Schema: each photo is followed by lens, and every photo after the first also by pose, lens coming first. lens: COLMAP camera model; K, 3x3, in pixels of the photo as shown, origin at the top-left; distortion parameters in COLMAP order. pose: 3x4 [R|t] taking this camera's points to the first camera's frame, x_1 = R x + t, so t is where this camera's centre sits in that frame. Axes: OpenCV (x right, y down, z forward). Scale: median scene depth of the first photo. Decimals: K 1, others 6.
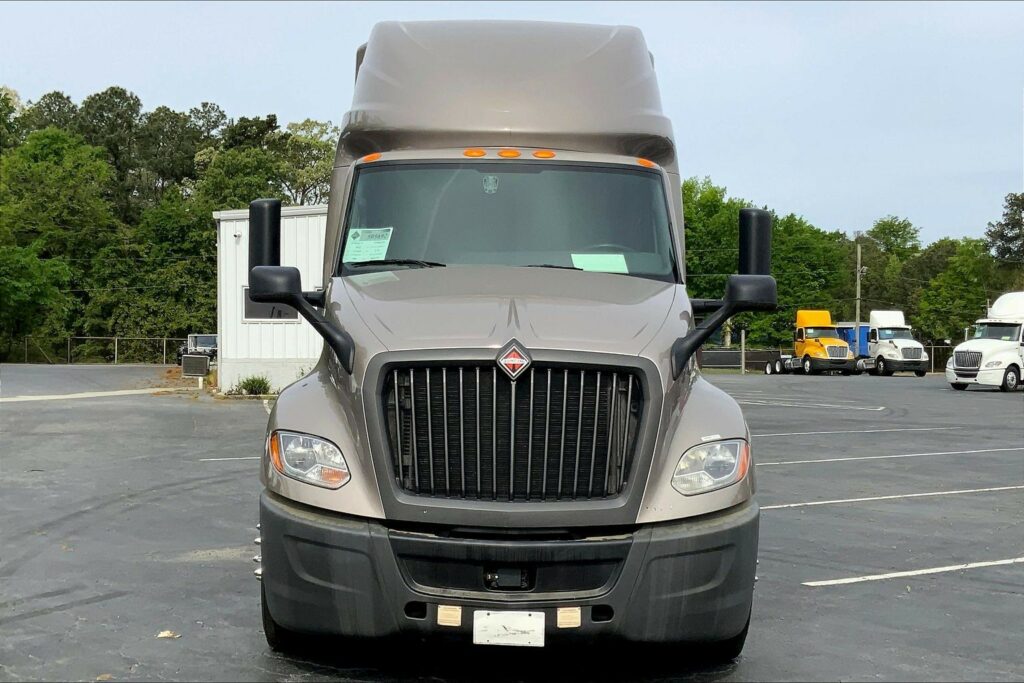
lens RADIAL K [[1341.7, 0, 481.4], [0, 1341.7, 344.9], [0, 0, 1]] dist [0.084817, 0.015667]
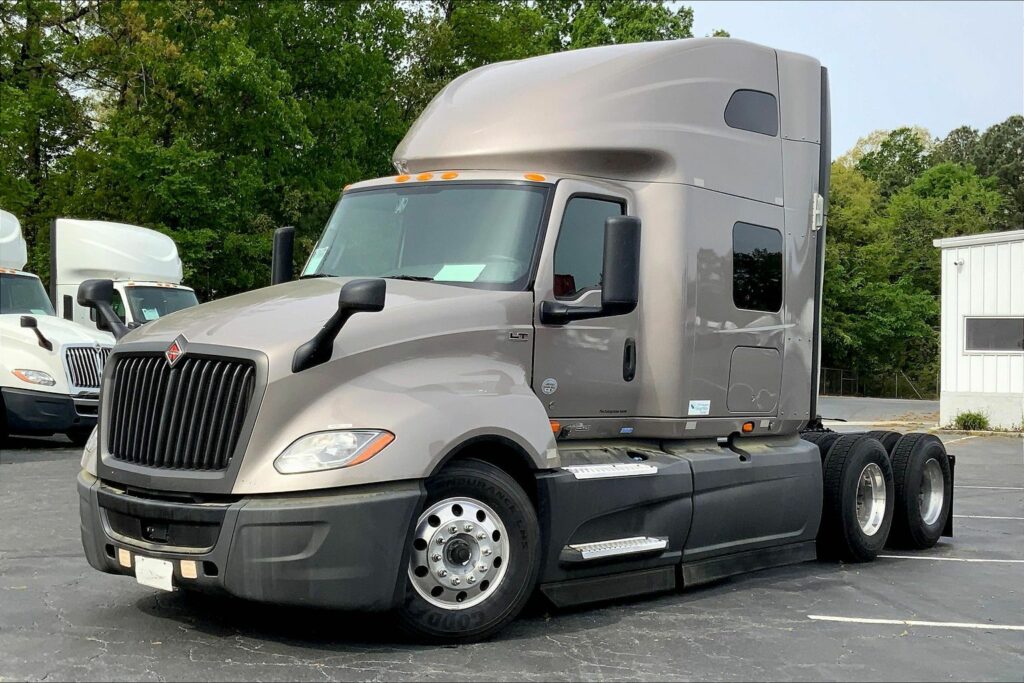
lens RADIAL K [[1341.7, 0, 481.4], [0, 1341.7, 344.9], [0, 0, 1]] dist [0.084817, 0.015667]
pose [[0.797421, 0.006615, -0.603387, 0.132469], [-0.022798, 0.999556, -0.019171, 0.003011], [0.602992, 0.029044, 0.797218, 0.027417]]
